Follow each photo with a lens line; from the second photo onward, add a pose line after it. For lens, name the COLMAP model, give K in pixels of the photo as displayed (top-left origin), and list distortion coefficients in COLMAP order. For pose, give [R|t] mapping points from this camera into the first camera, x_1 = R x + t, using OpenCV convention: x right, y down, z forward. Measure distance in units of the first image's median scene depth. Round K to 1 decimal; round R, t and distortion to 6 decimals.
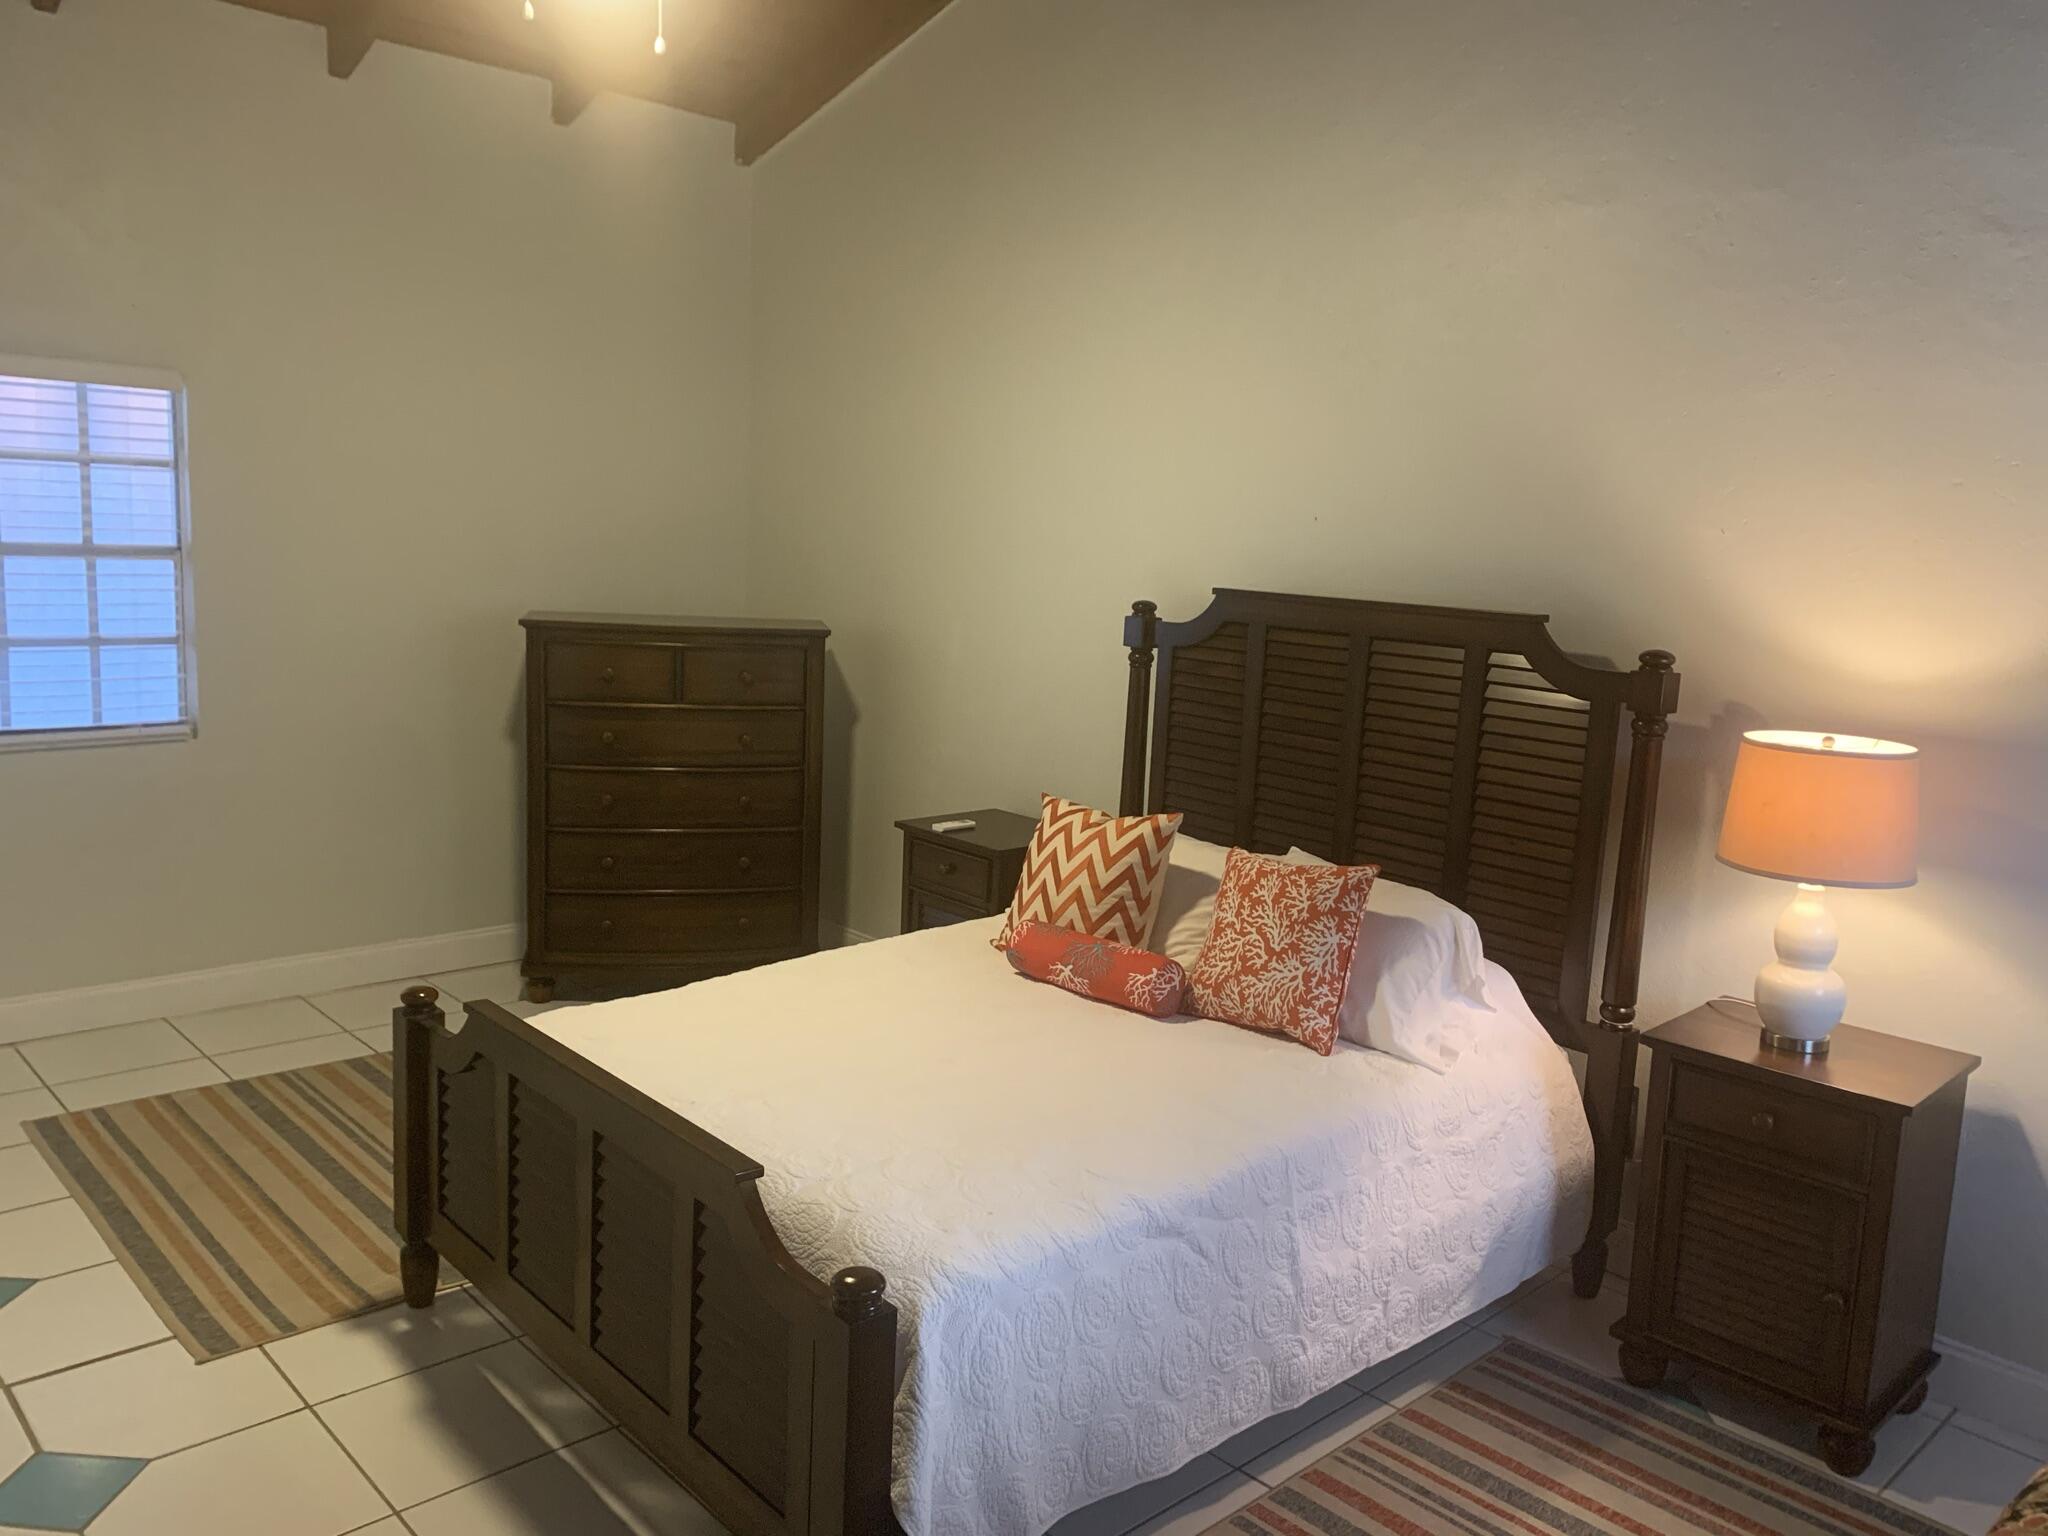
lens RADIAL K [[1566.2, 0, 1024.0], [0, 1566.2, 768.0], [0, 0, 1]] dist [0.047846, -0.003382]
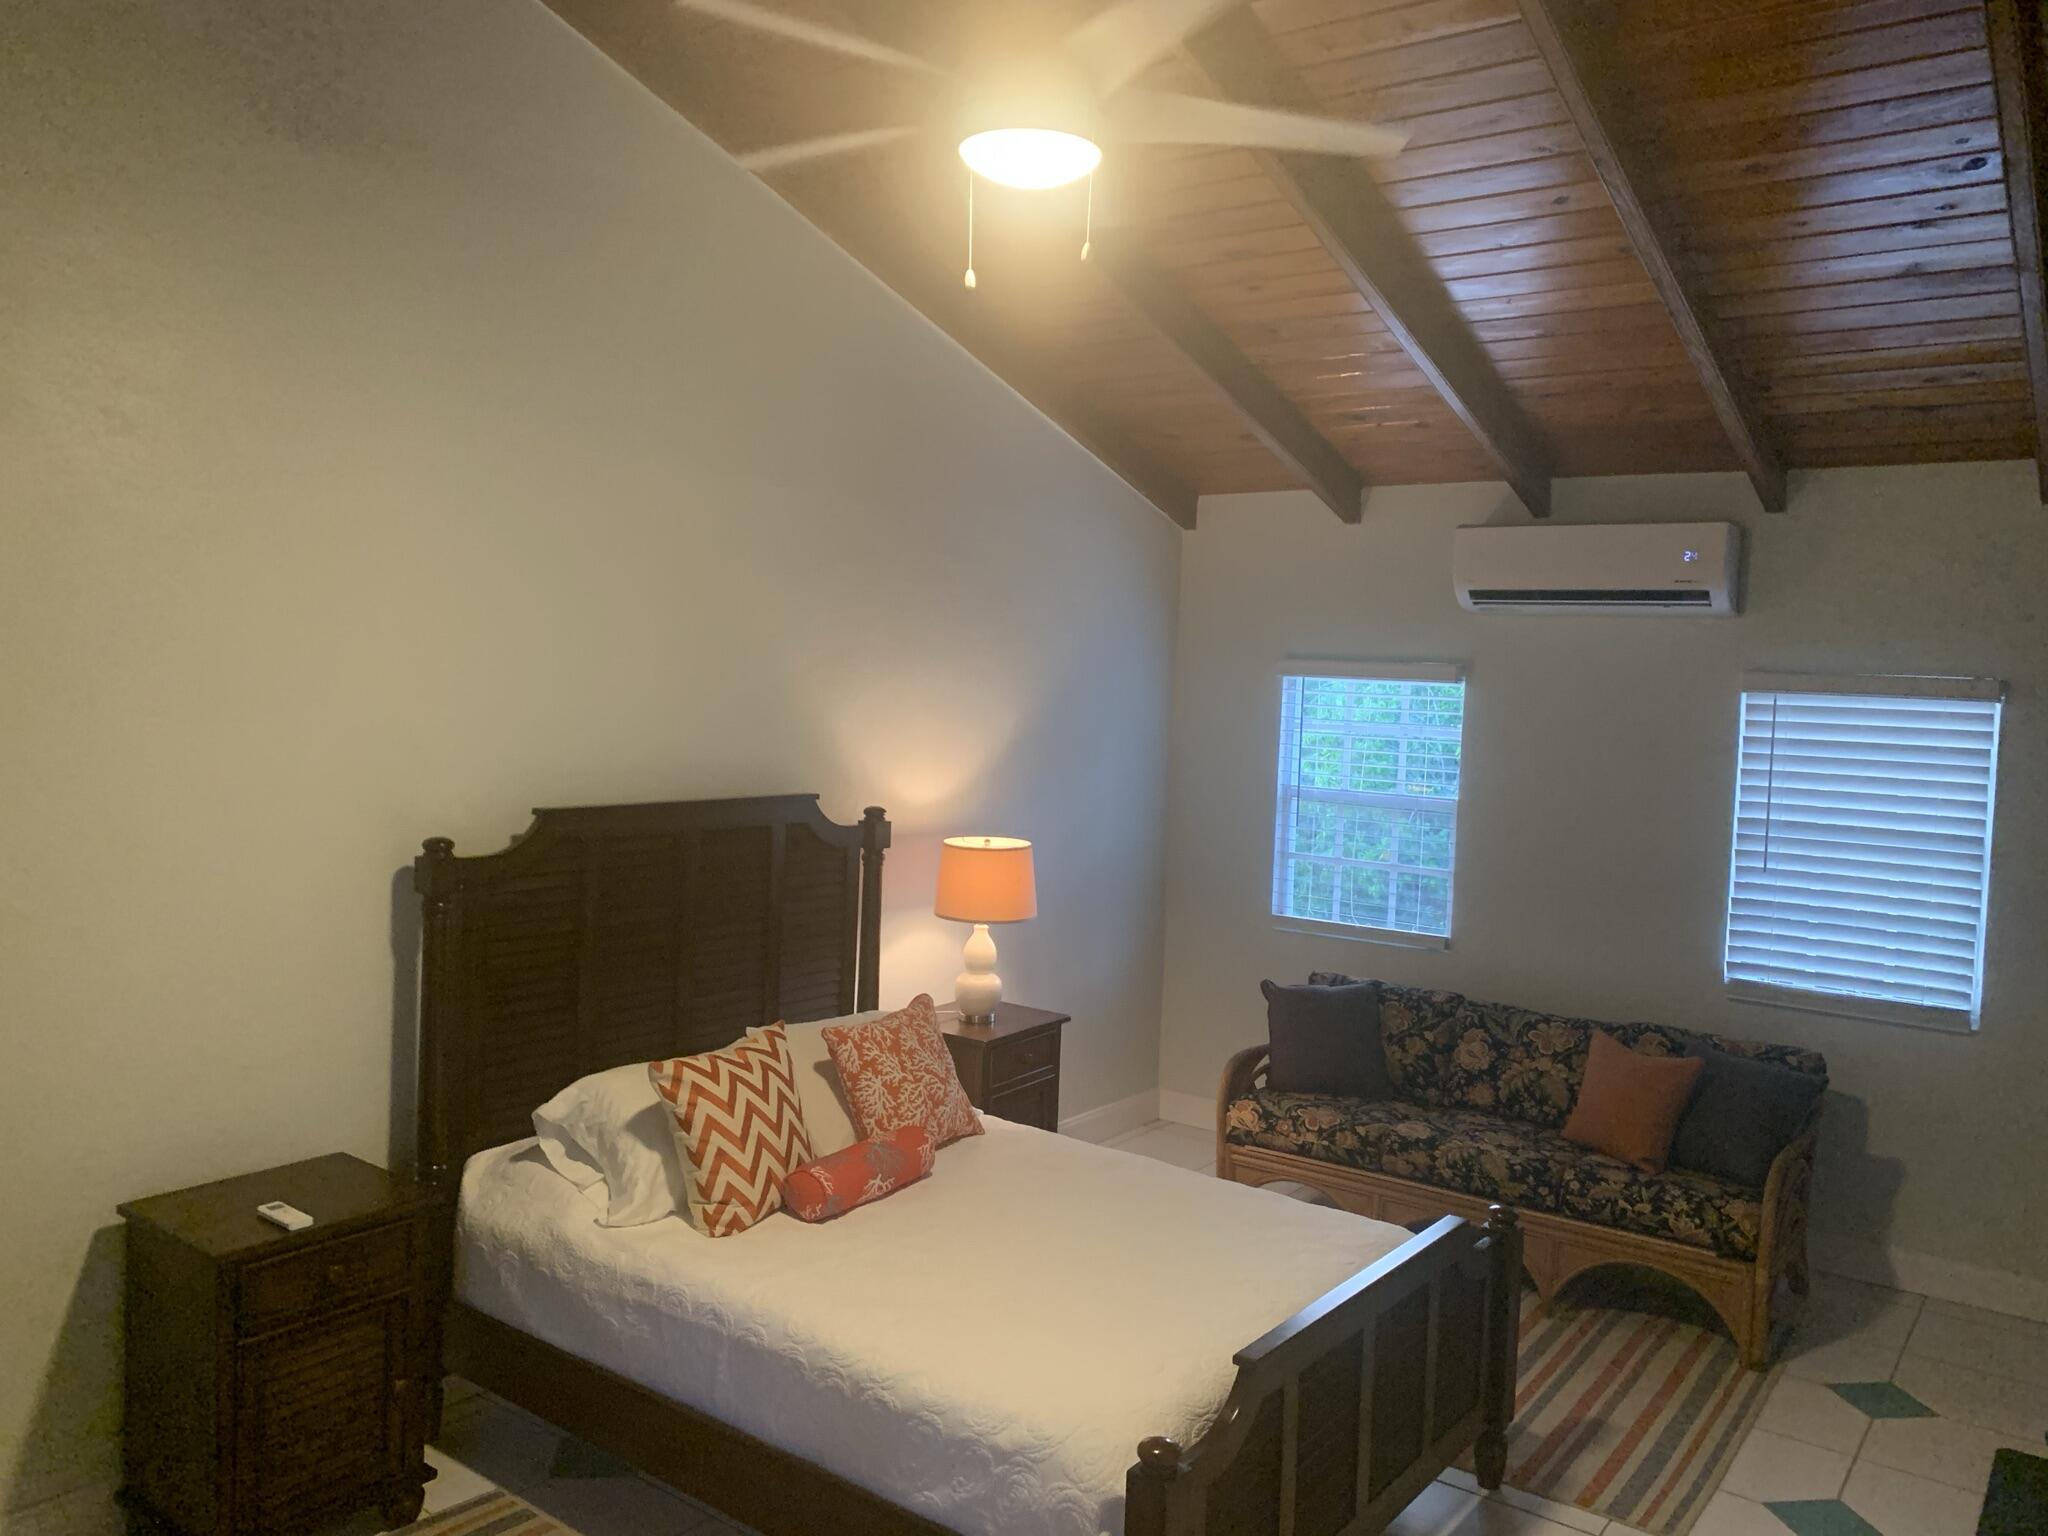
lens RADIAL K [[1566.2, 0, 1024.0], [0, 1566.2, 768.0], [0, 0, 1]] dist [0.047846, -0.003382]
pose [[-0.194853, -0.122501, 0.973153, -1.027887], [0.105248, 0.983830, 0.144918, -0.299738], [-0.975169, 0.130660, -0.178810, 1.095450]]
